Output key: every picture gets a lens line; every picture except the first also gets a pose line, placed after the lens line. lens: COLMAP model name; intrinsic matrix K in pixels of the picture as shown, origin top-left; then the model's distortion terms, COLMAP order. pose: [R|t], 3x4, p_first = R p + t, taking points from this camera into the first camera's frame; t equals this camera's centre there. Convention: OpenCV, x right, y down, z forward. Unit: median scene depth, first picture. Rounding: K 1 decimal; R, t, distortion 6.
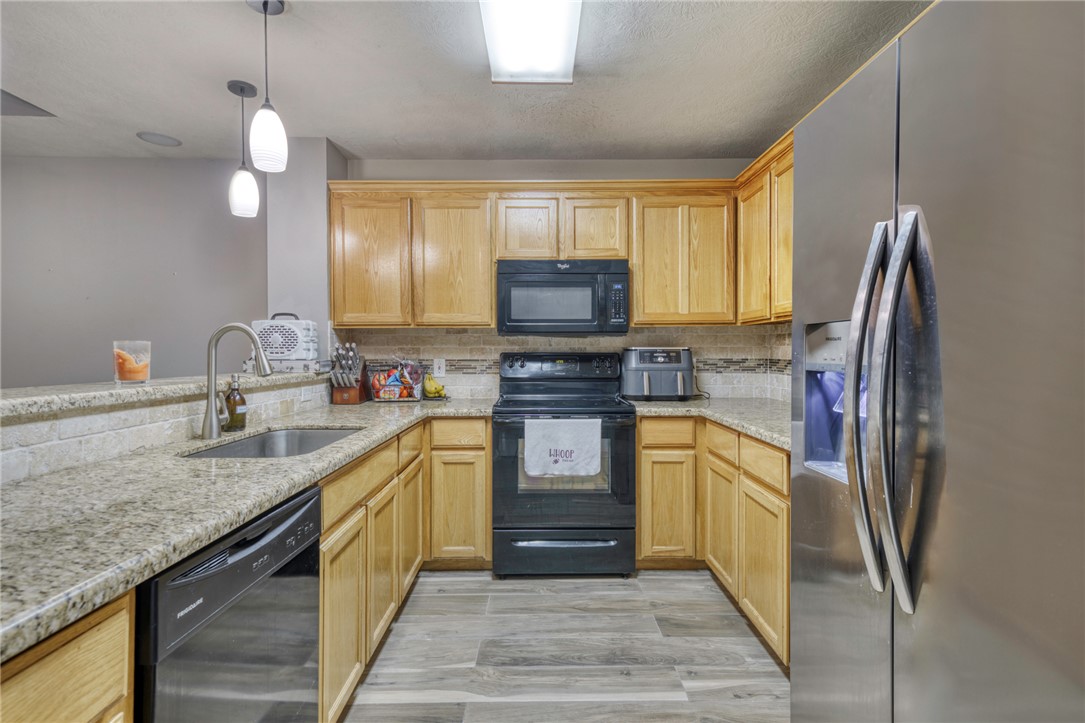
lens RADIAL K [[514.1, 0, 544.6], [0, 514.1, 352.5], [0, 0, 1]] dist [0.003880, 0.000519]
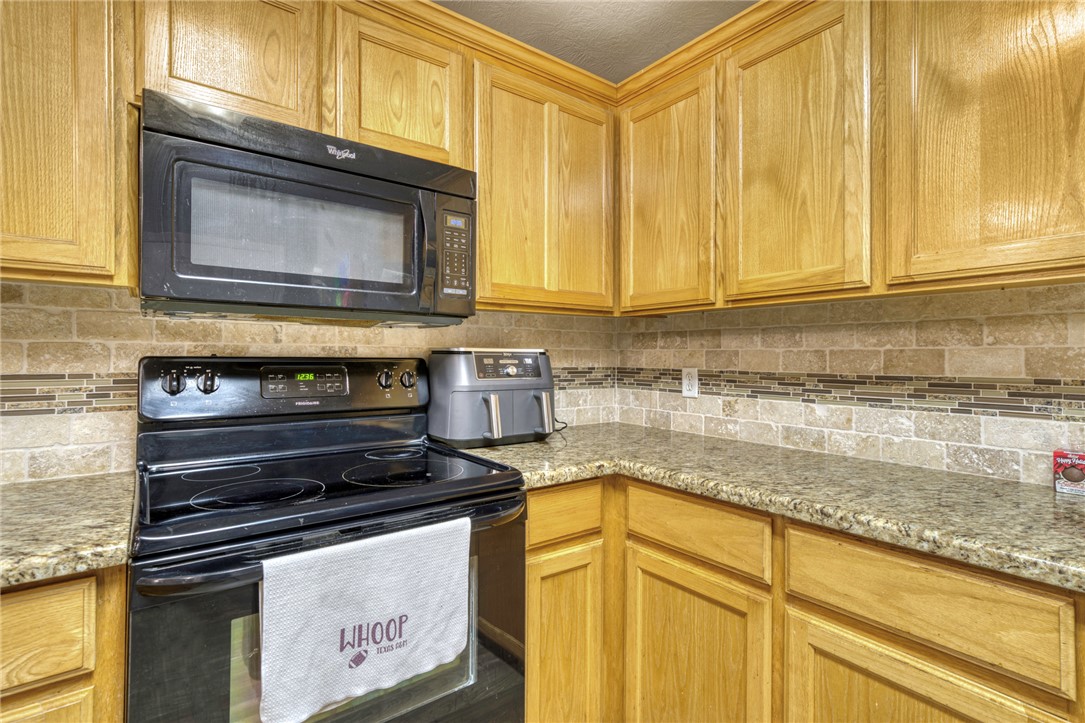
lens RADIAL K [[514.1, 0, 544.6], [0, 514.1, 352.5], [0, 0, 1]] dist [0.003880, 0.000519]
pose [[0.803511, 0.010977, 0.595189, -0.078337], [-0.004645, 0.999915, -0.012171, 0.000853], [-0.595272, 0.007015, 0.803494, 0.548011]]
